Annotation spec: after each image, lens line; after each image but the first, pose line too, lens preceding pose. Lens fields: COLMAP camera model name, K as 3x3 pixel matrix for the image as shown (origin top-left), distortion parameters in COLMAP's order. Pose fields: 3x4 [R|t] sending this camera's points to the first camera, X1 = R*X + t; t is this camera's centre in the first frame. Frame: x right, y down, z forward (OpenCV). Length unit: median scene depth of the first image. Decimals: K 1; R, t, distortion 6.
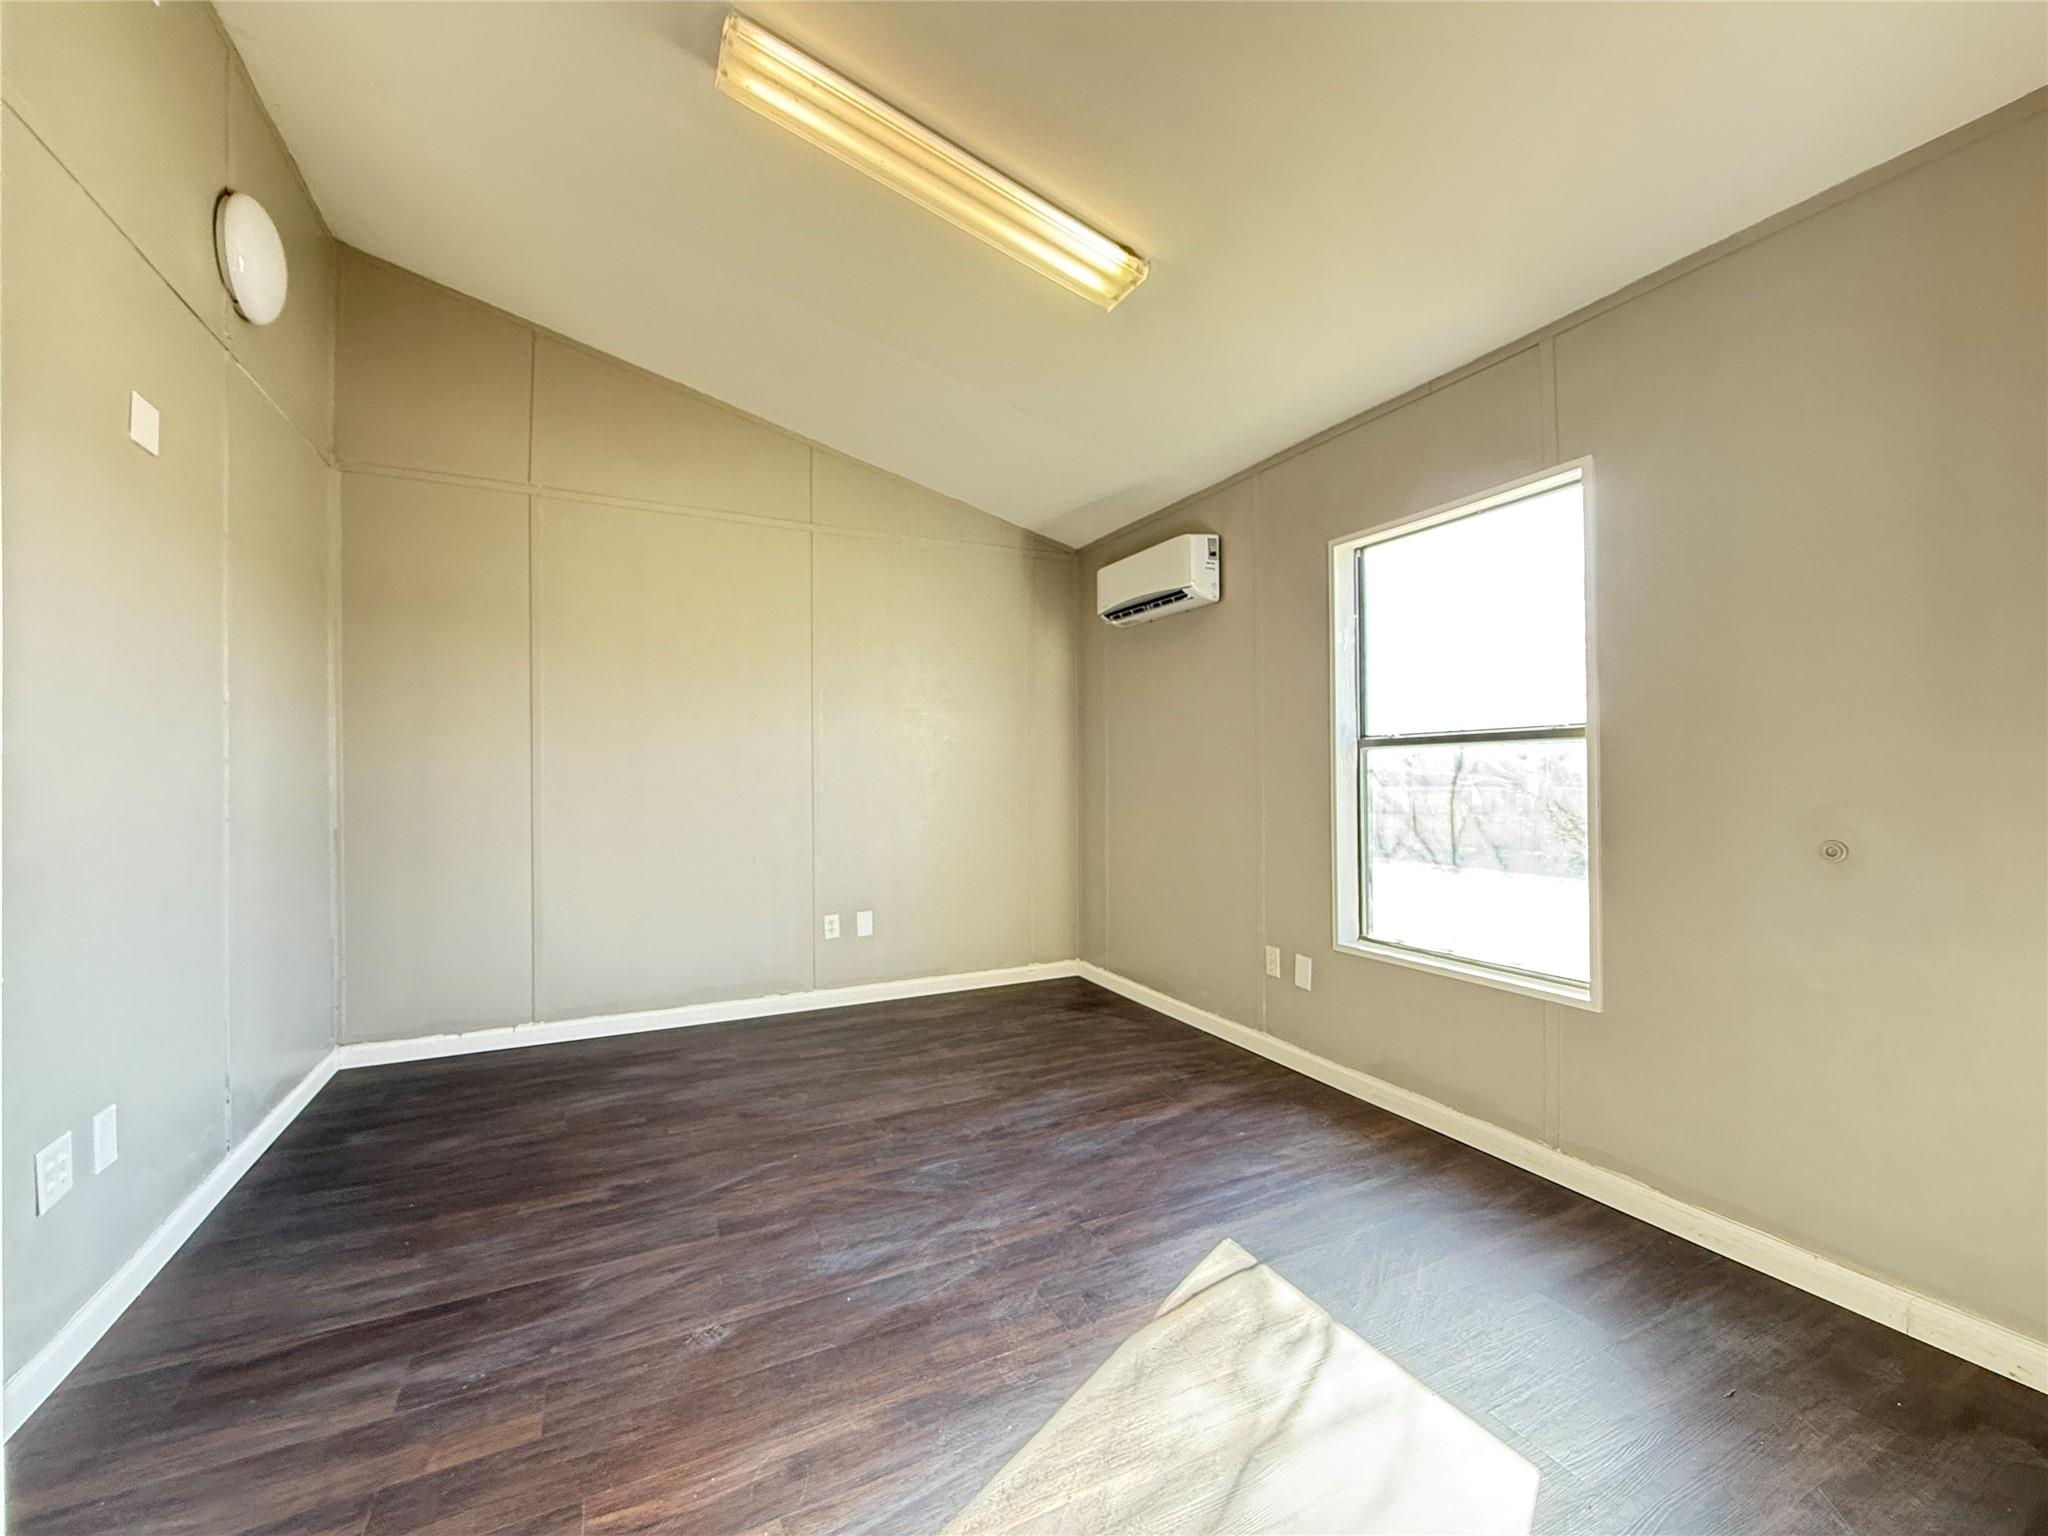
lens RADIAL K [[838.6, 0, 1025.7], [0, 838.6, 768.7], [0, 0, 1]] dist [-0.000974, -0.000125]
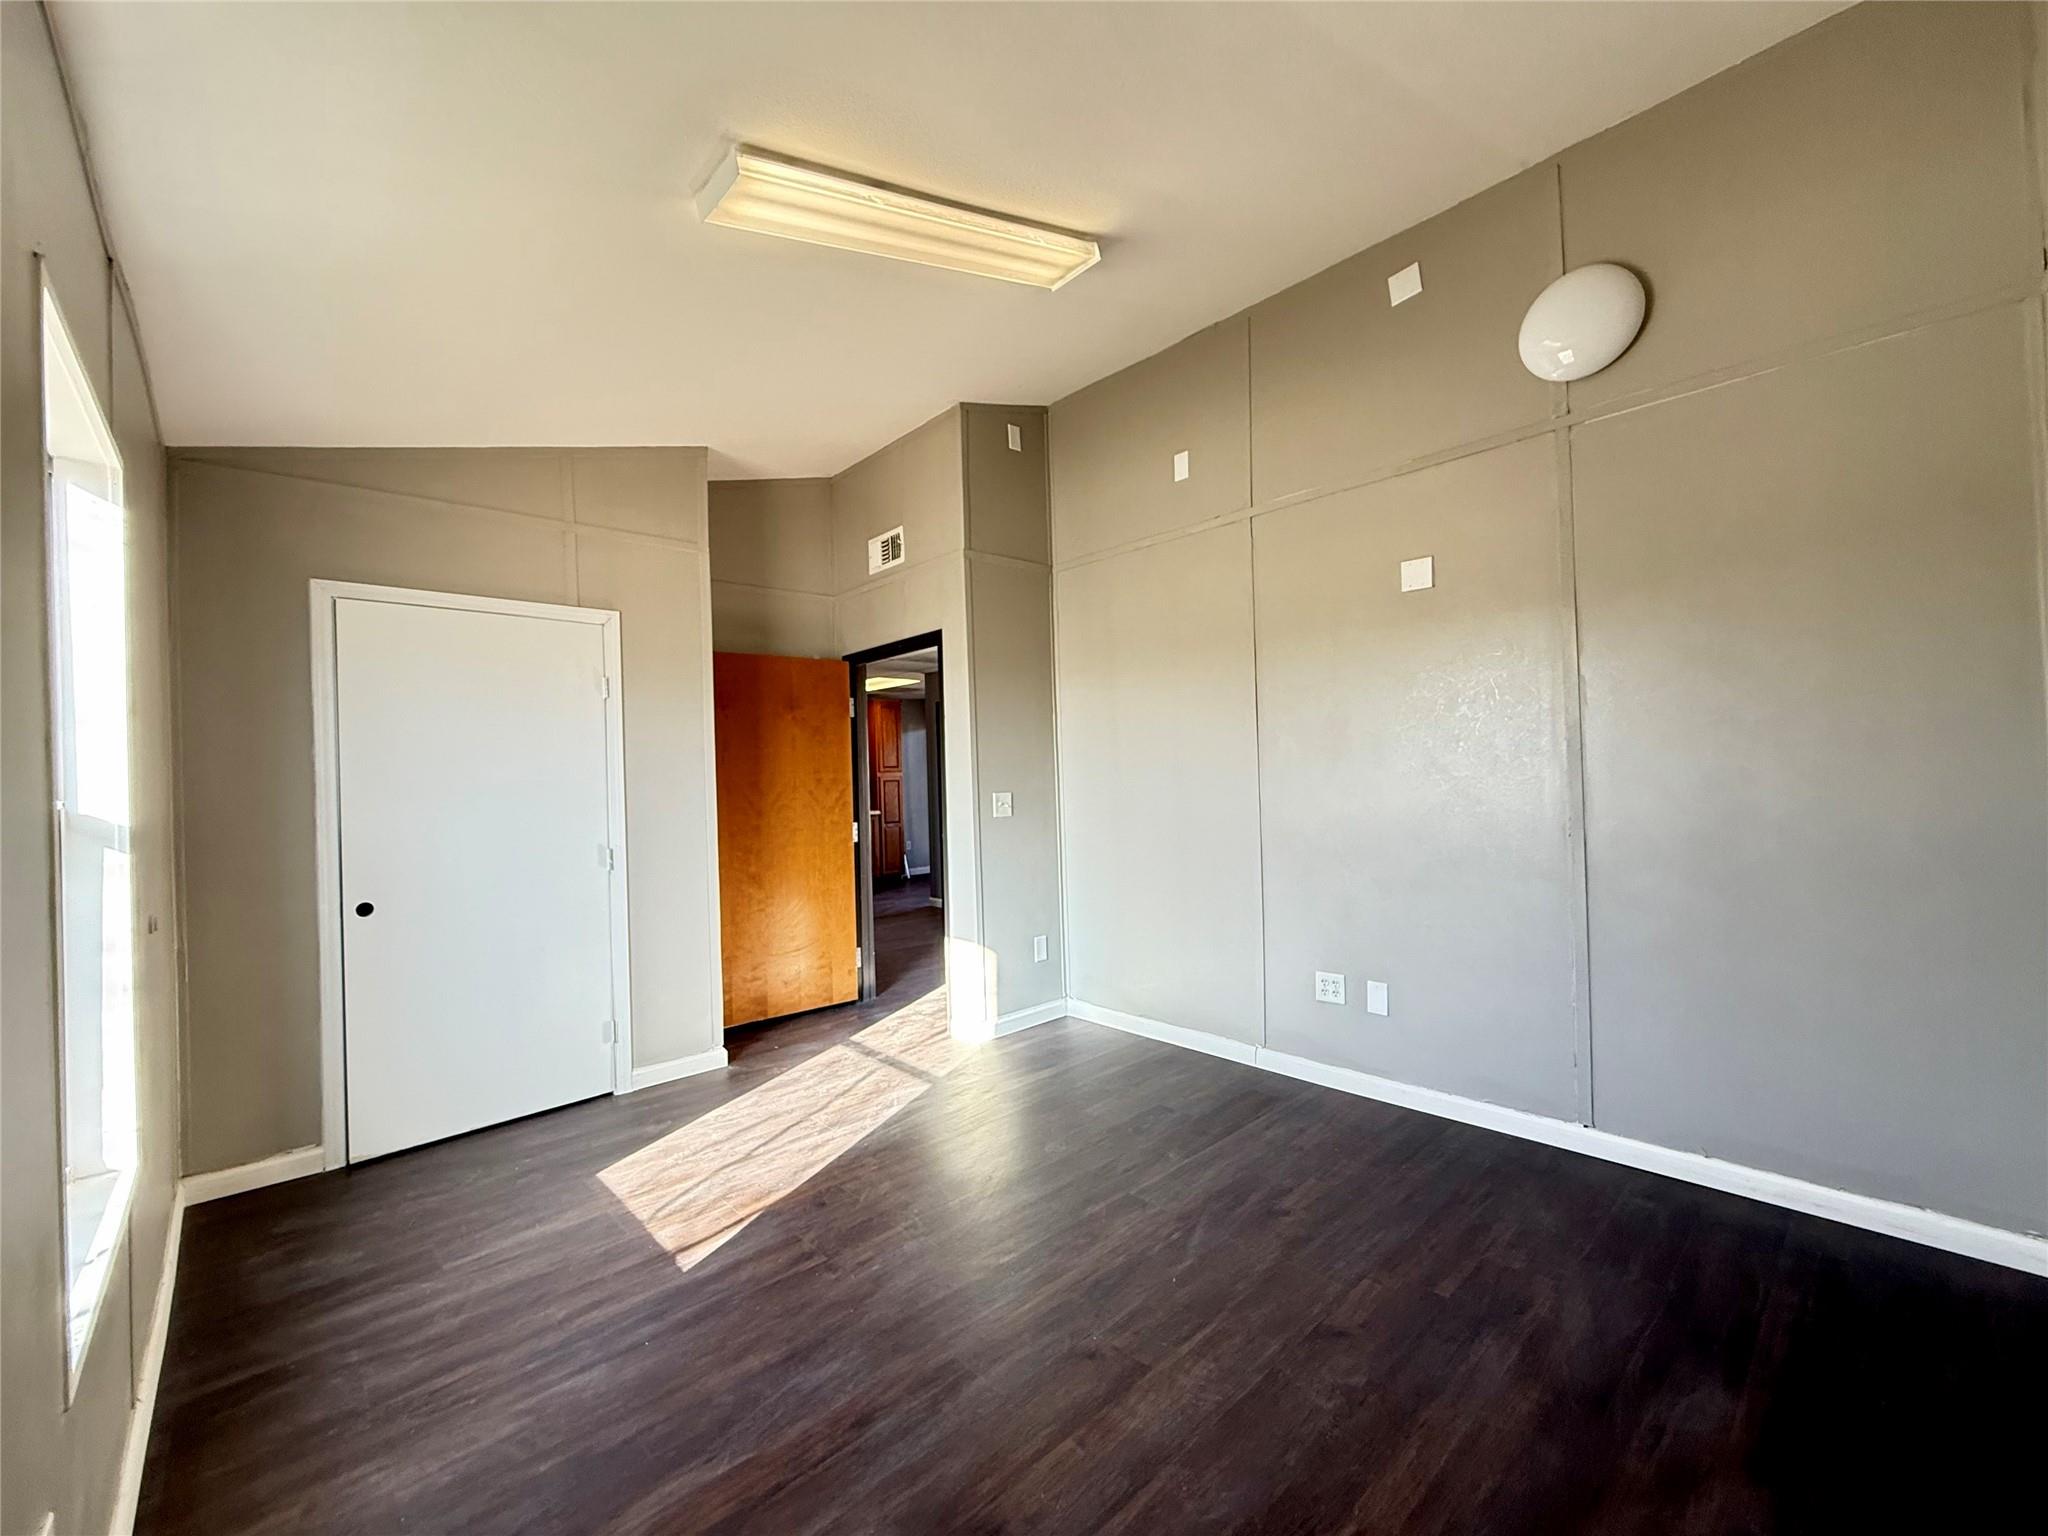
lens RADIAL K [[838.6, 0, 1023.7], [0, 838.6, 768.7], [0, 0, 1]] dist [-0.000974, -0.000125]
pose [[-0.960328, 0.034196, -0.276770, 0.095524], [0.038902, 0.999177, -0.011527, -0.048787], [0.276148, -0.021837, -0.960867, 2.048637]]
